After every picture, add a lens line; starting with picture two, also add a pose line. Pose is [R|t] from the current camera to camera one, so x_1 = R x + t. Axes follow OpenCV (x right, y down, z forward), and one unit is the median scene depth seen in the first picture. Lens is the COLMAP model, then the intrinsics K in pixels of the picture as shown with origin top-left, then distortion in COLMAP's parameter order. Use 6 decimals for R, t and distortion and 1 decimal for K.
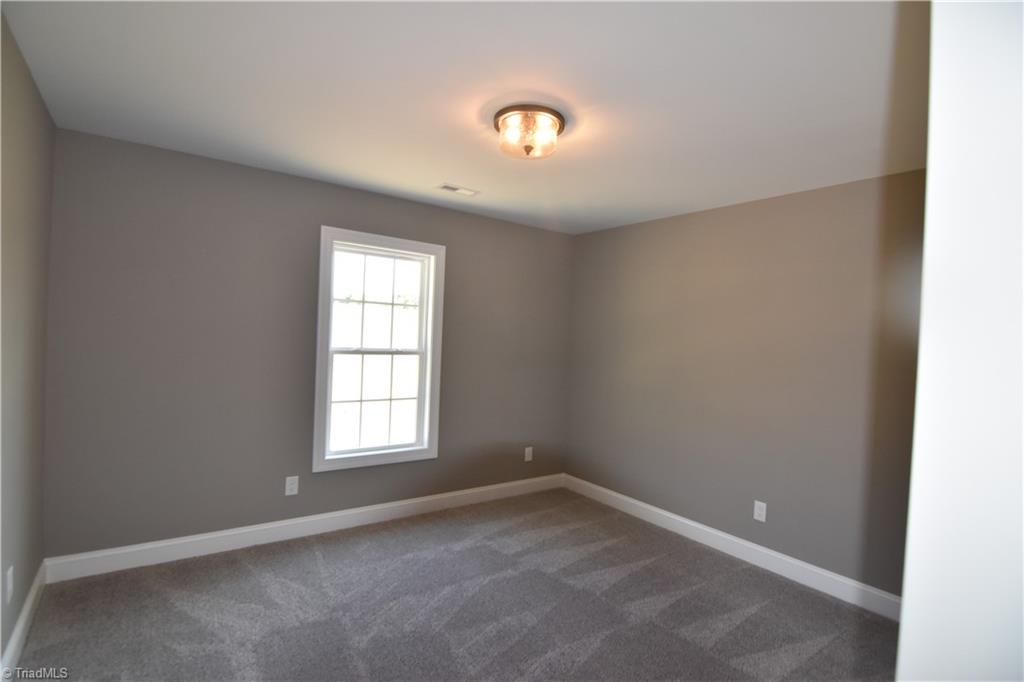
lens RADIAL K [[497.0, 0, 517.0], [0, 497.0, 340.9], [0, 0, 1]] dist [-0.000067, 0.000074]
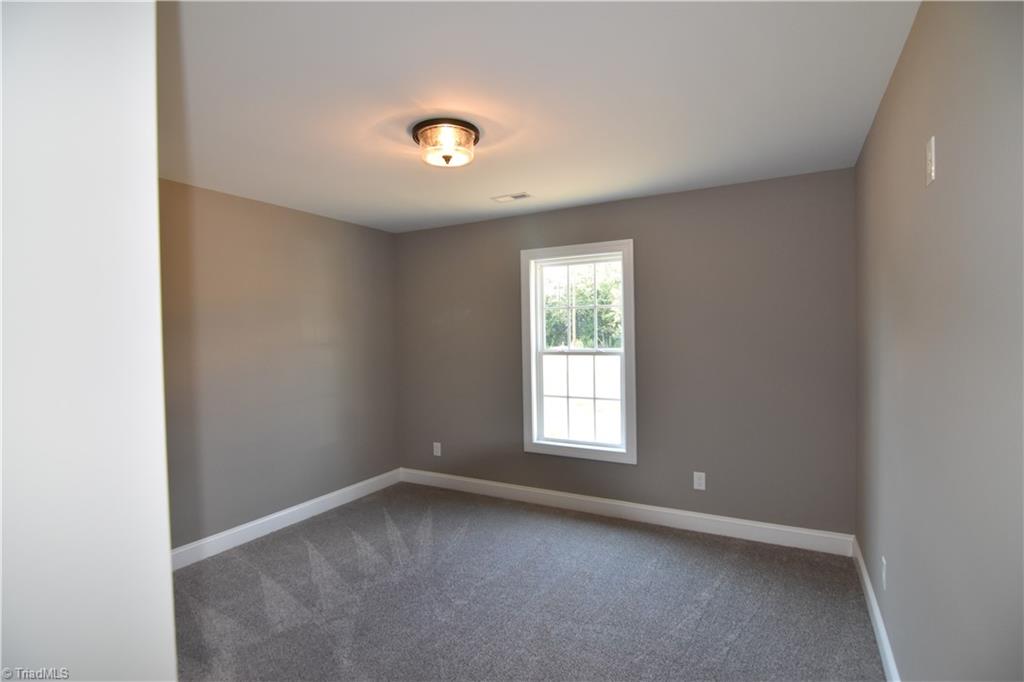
lens RADIAL K [[497.0, 0, 517.0], [0, 497.0, 340.9], [0, 0, 1]] dist [-0.000067, 0.000074]
pose [[0.409114, -0.030426, -0.911976, 0.655440], [0.031536, 0.999318, -0.019193, 0.013124], [0.911938, -0.020908, 0.409794, 0.442406]]
